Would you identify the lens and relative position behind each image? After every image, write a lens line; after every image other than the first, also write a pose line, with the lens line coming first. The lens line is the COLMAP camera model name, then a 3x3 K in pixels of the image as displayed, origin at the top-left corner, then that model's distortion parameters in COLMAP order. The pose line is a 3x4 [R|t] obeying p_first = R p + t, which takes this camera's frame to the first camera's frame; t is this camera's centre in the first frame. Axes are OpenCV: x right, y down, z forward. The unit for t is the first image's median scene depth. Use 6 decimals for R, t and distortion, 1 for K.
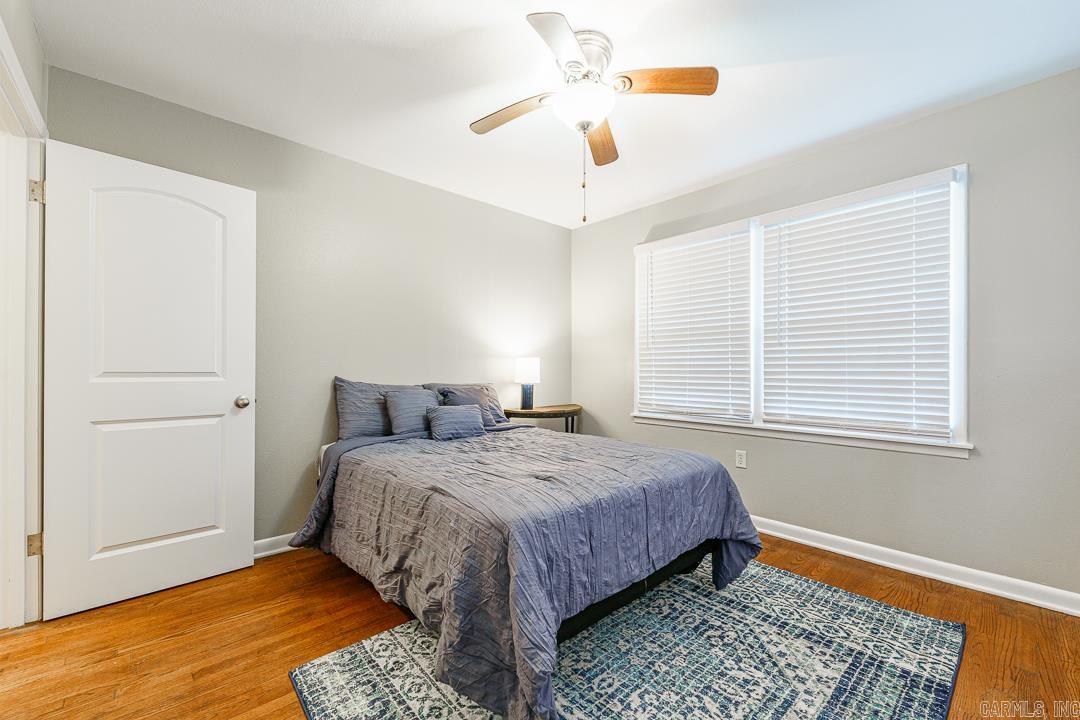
lens RADIAL K [[442.7, 0, 538.2], [0, 442.7, 367.3], [0, 0, 1]] dist [-0.000014, 0.000043]
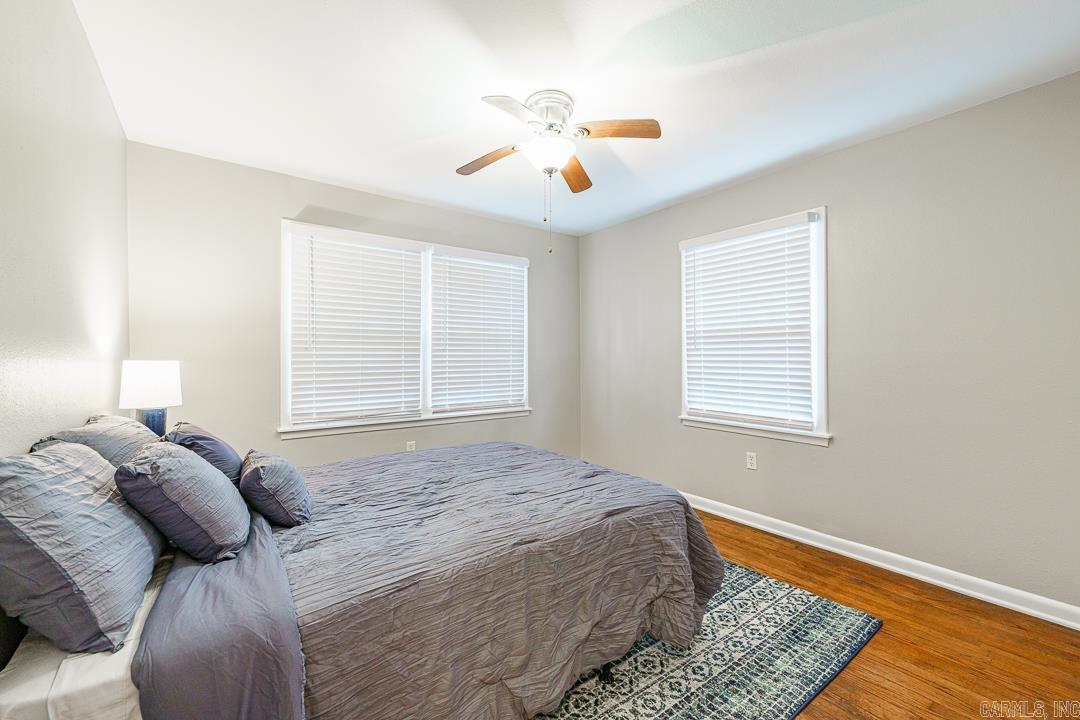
lens RADIAL K [[432.2, 0, 537.9], [0, 432.2, 356.6], [0, 0, 1]] dist [-0.000084, -0.000076]
pose [[0.106086, -0.002057, 0.994355, -0.803486], [-0.004166, 0.999988, 0.002513, -0.046589], [-0.994348, -0.004409, 0.106076, 0.718079]]
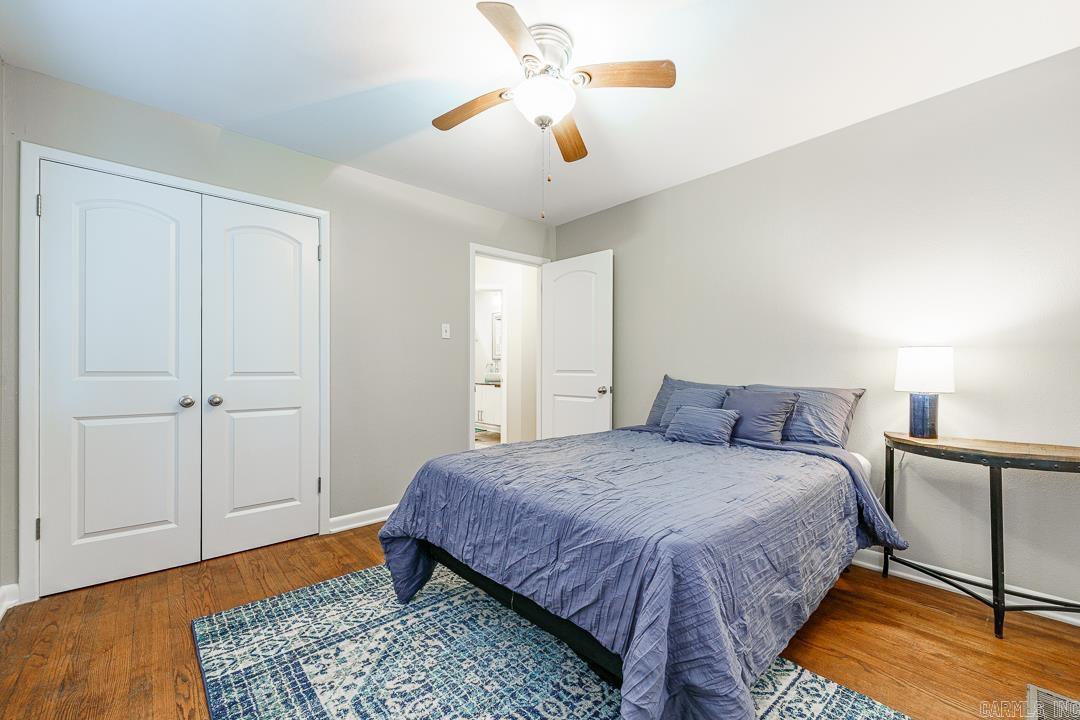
lens RADIAL K [[437.4, 0, 538.0], [0, 437.4, 365.2], [0, 0, 1]] dist [-0.001983, -0.000358]
pose [[-0.005083, -0.008499, -0.999951, 0.851004], [0.001665, 0.999962, -0.008508, 0.005228], [0.999986, -0.001708, -0.005068, 0.778554]]
